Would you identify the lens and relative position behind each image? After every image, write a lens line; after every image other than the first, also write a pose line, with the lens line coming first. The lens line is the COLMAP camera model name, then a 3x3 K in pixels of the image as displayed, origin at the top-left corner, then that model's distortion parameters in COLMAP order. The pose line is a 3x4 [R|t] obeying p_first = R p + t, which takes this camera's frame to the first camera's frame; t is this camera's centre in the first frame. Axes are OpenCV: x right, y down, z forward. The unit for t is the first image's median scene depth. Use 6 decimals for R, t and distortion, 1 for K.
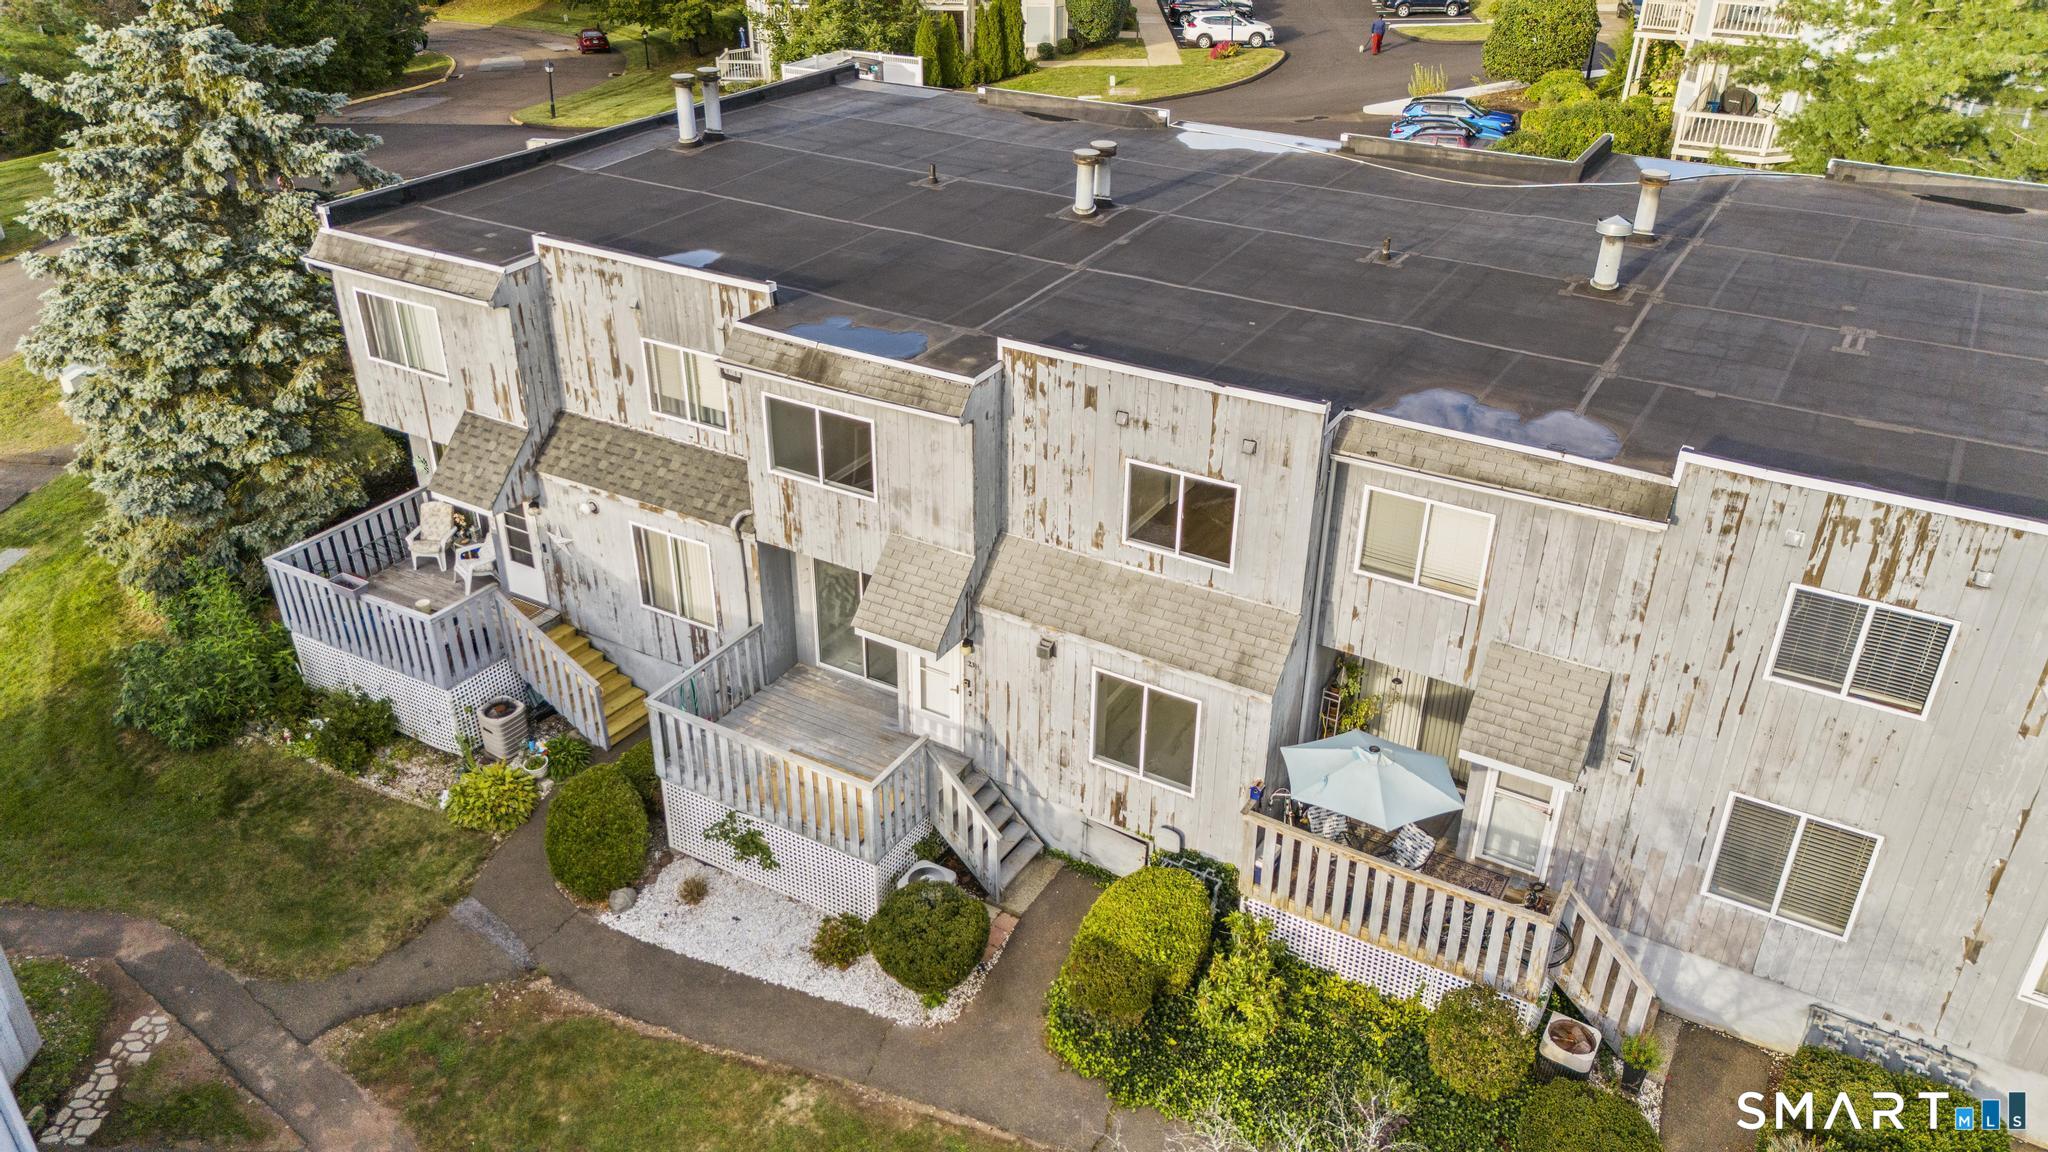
lens RADIAL K [[1510.4, 0, 1035.5], [0, 1510.4, 578.2], [0, 0, 1]] dist [0.042200, -0.013125]
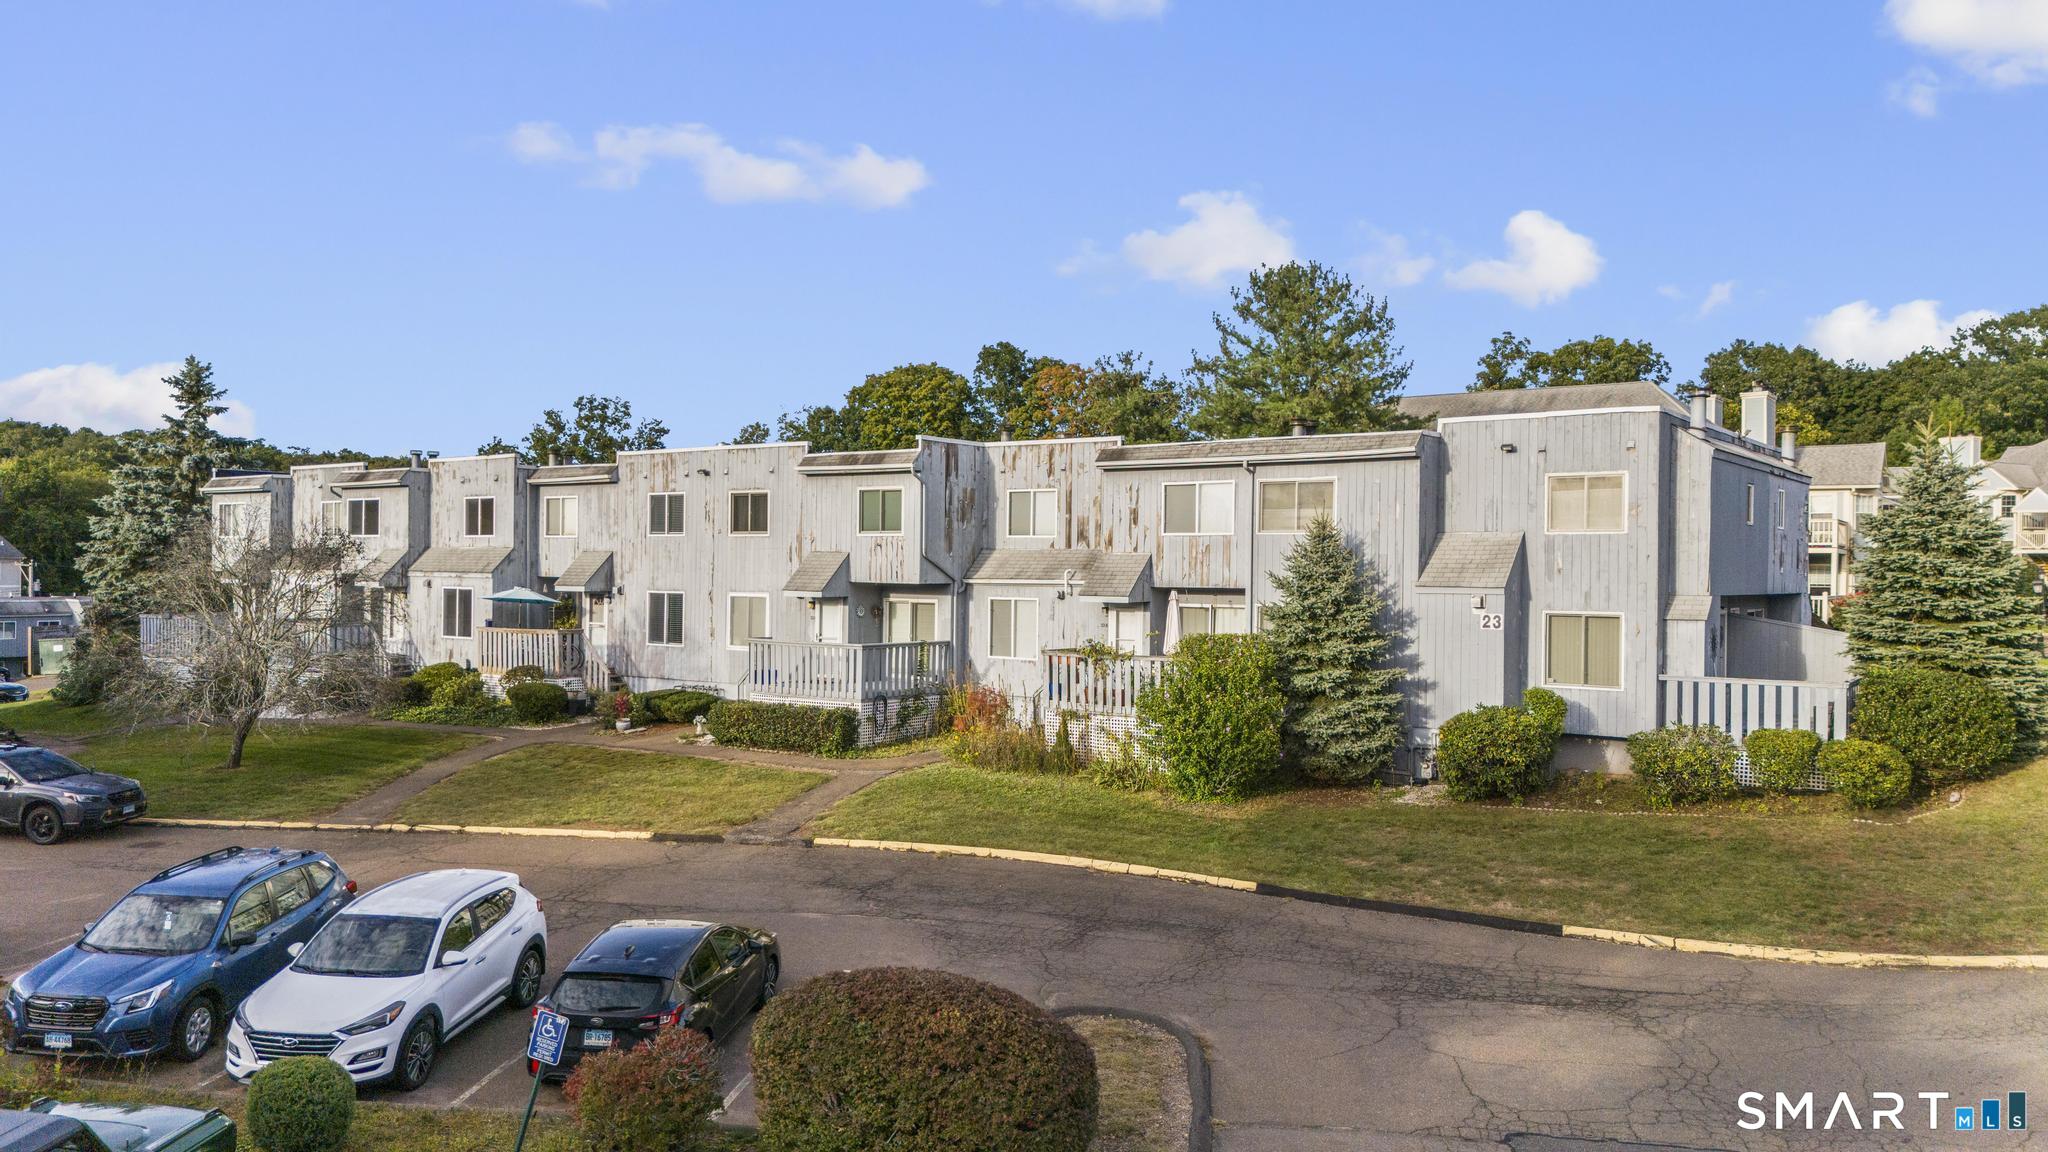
lens RADIAL K [[1510.4, 0, 1006.3], [0, 1510.4, 588.6], [0, 0, 1]] dist [0.042200, -0.013125]
pose [[0.993662, 0.002156, -0.112385, 1.100067], [-0.054379, 0.884254, -0.463829, 1.039038], [0.098377, 0.467001, 0.878767, -0.906584]]
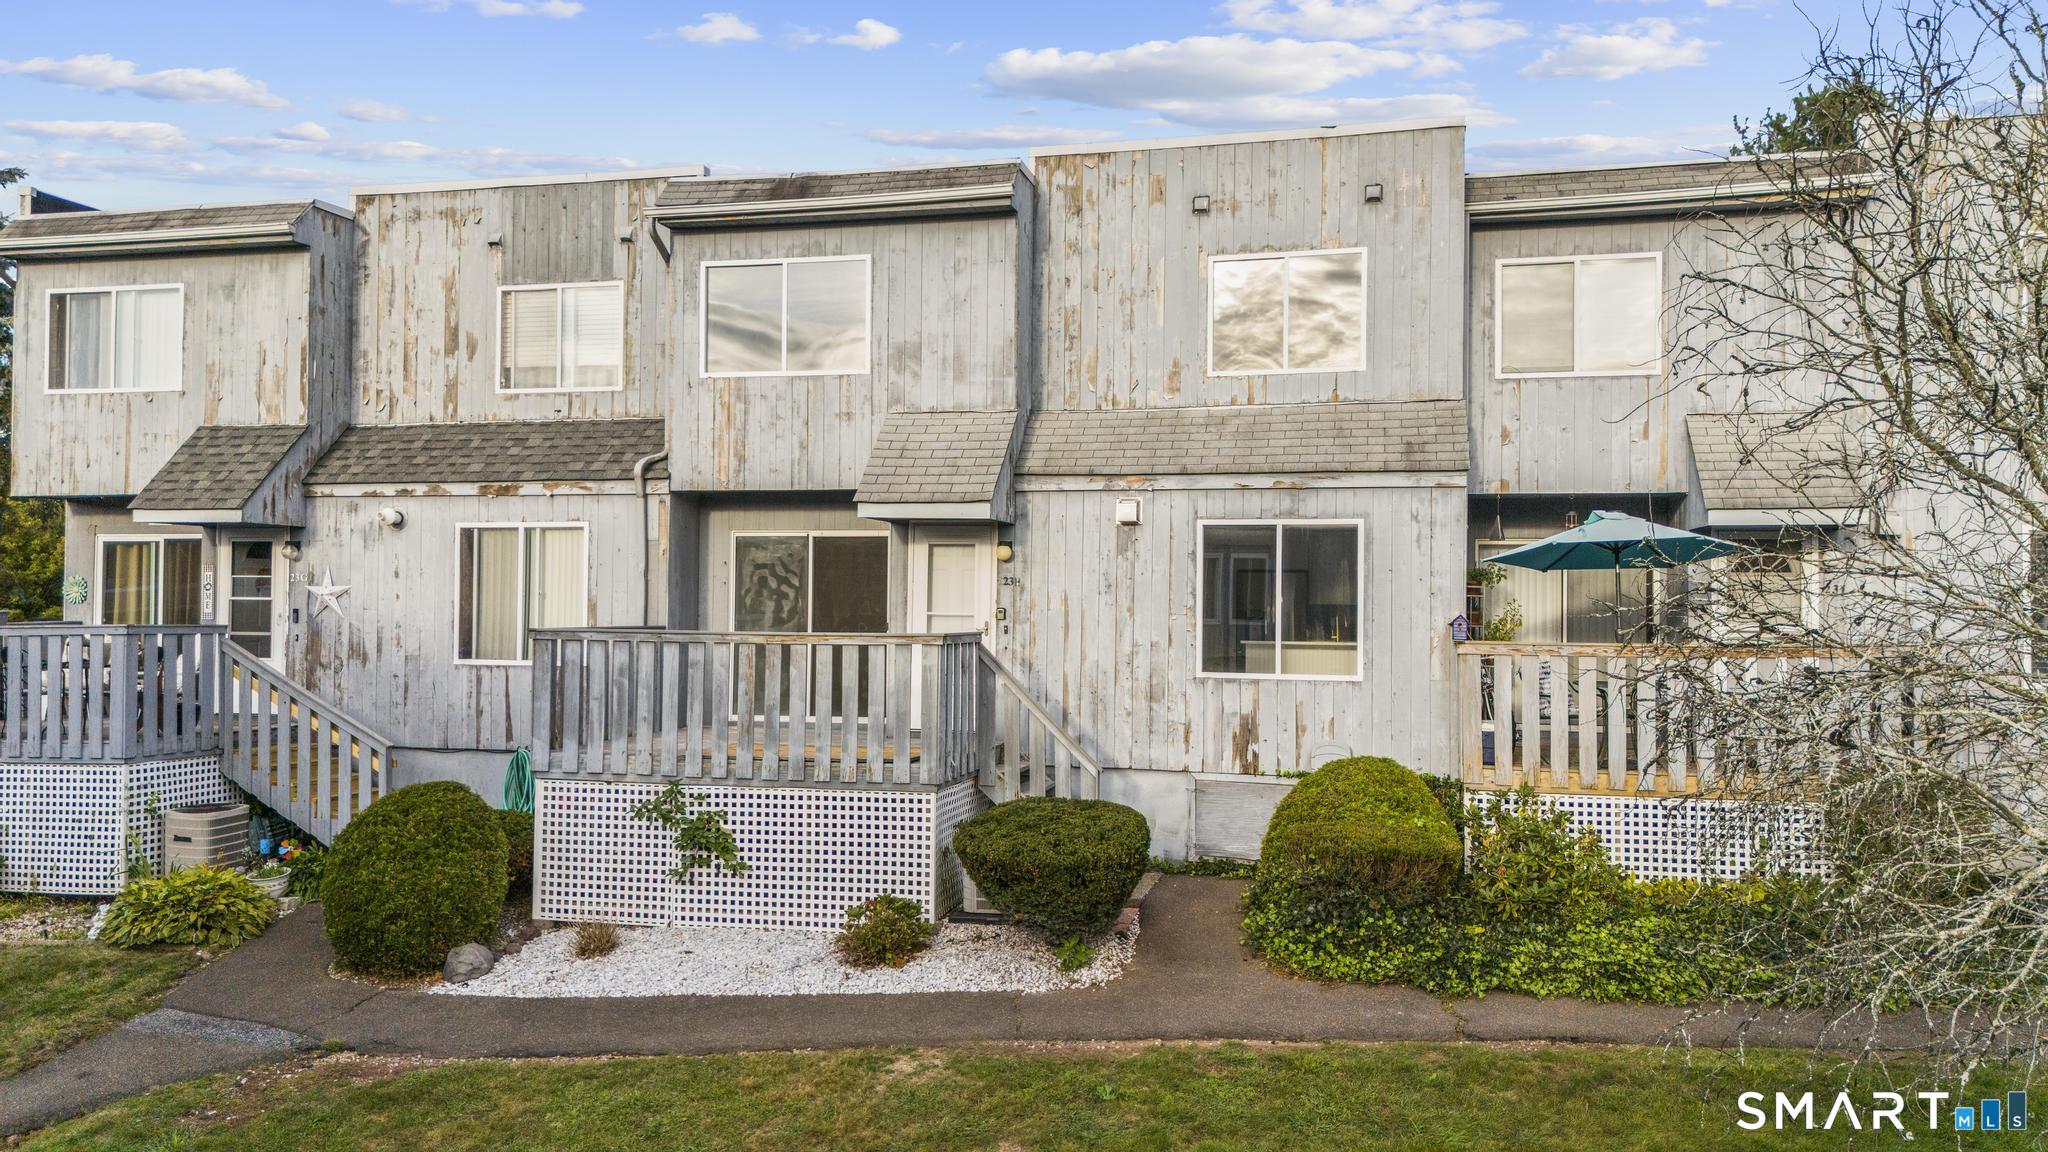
lens RADIAL K [[1510.4, 0, 1023.2], [0, 1510.4, 577.5], [0, 0, 1]] dist [0.042200, -0.013125]
pose [[0.958667, 0.003616, 0.284508, -0.242639], [0.141080, 0.862306, -0.486337, 0.410475], [-0.247092, 0.506374, 0.826154, 0.404908]]
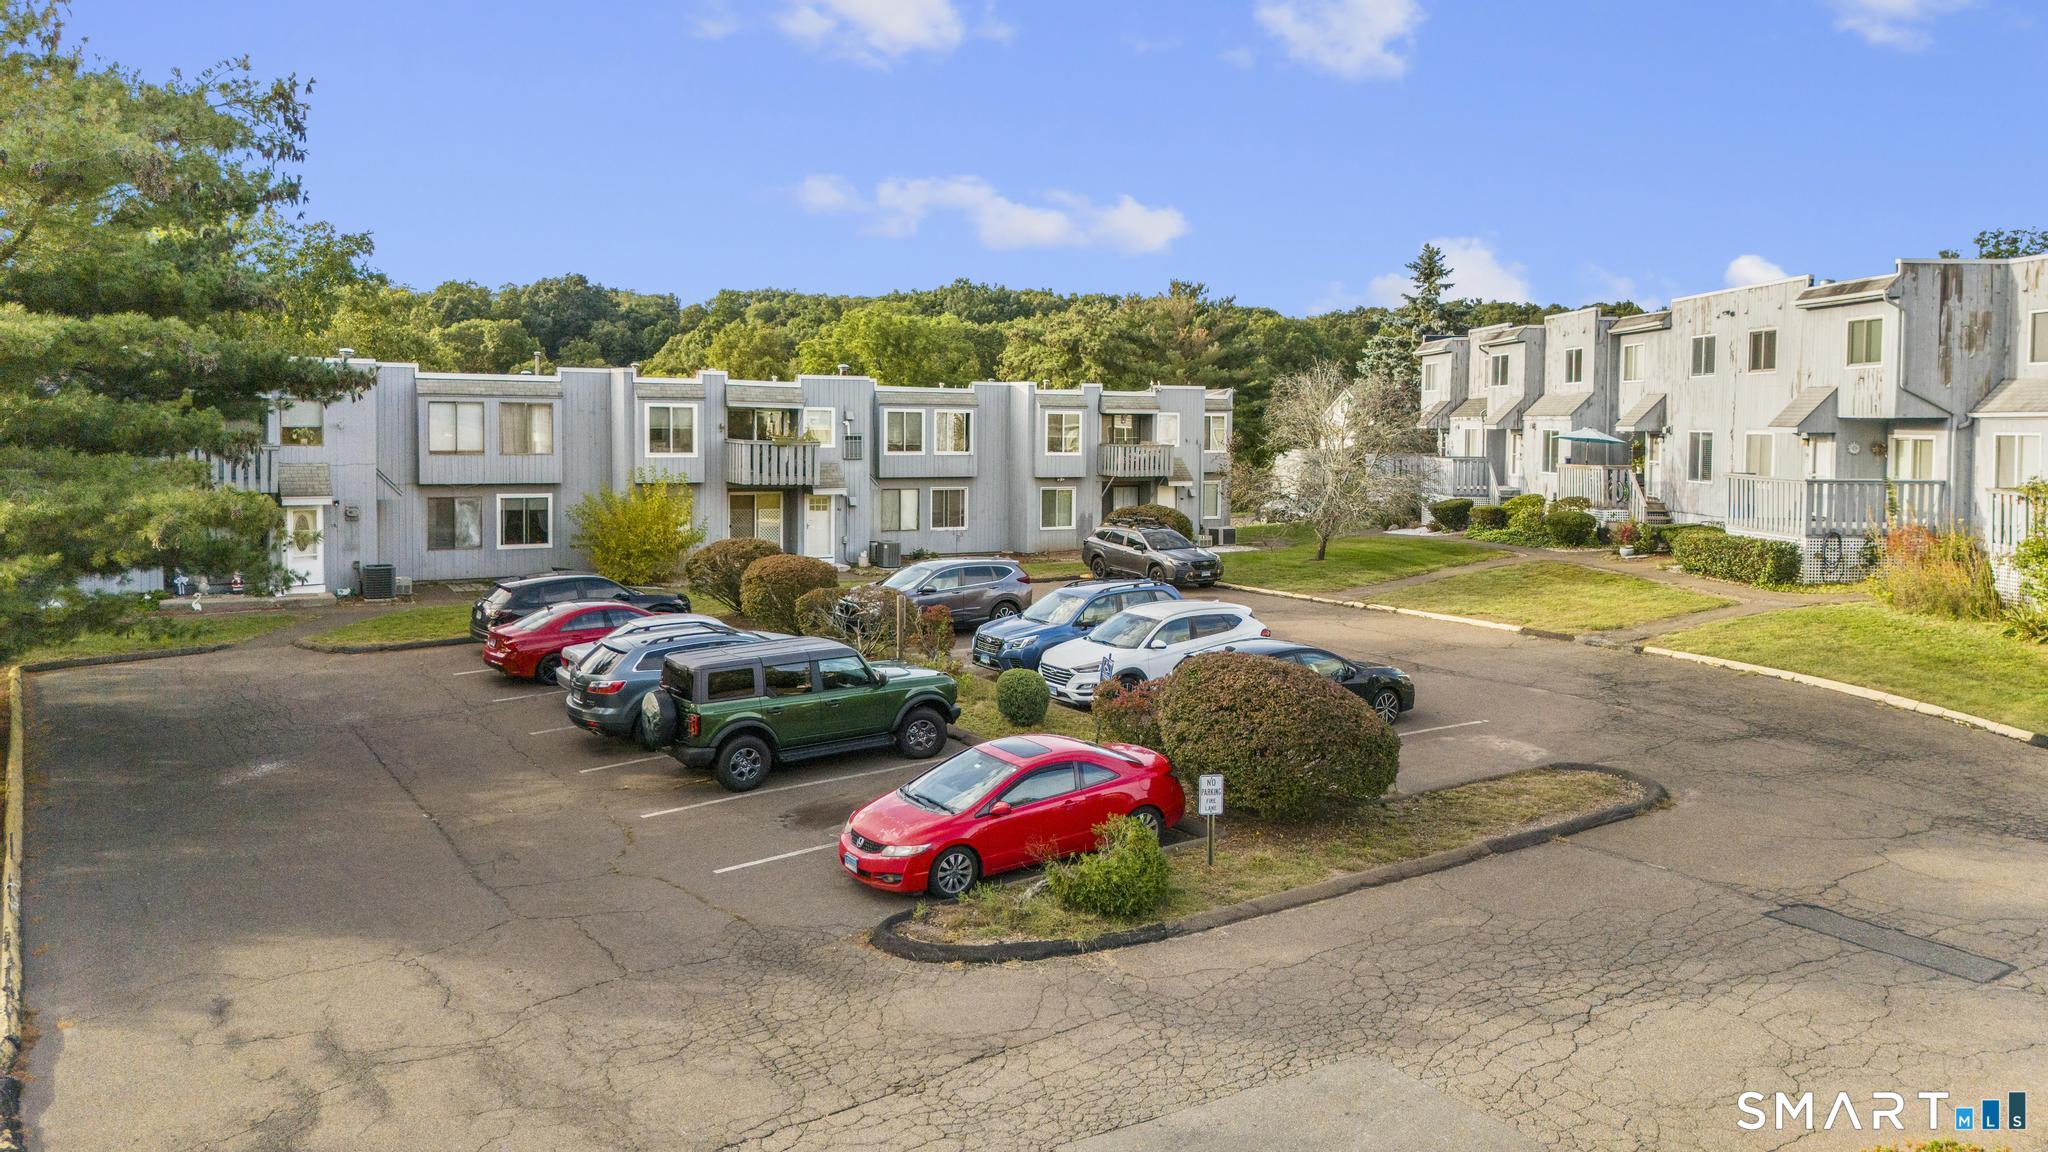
lens RADIAL K [[1510.4, 0, 1010.2], [0, 1510.4, 570.6], [0, 0, 1]] dist [0.042200, -0.013125]
pose [[0.528602, 0.078448, -0.845237, 1.726230], [-0.408955, 0.896085, -0.172588, 1.064308], [0.743866, 0.436895, 0.505754, -0.877133]]
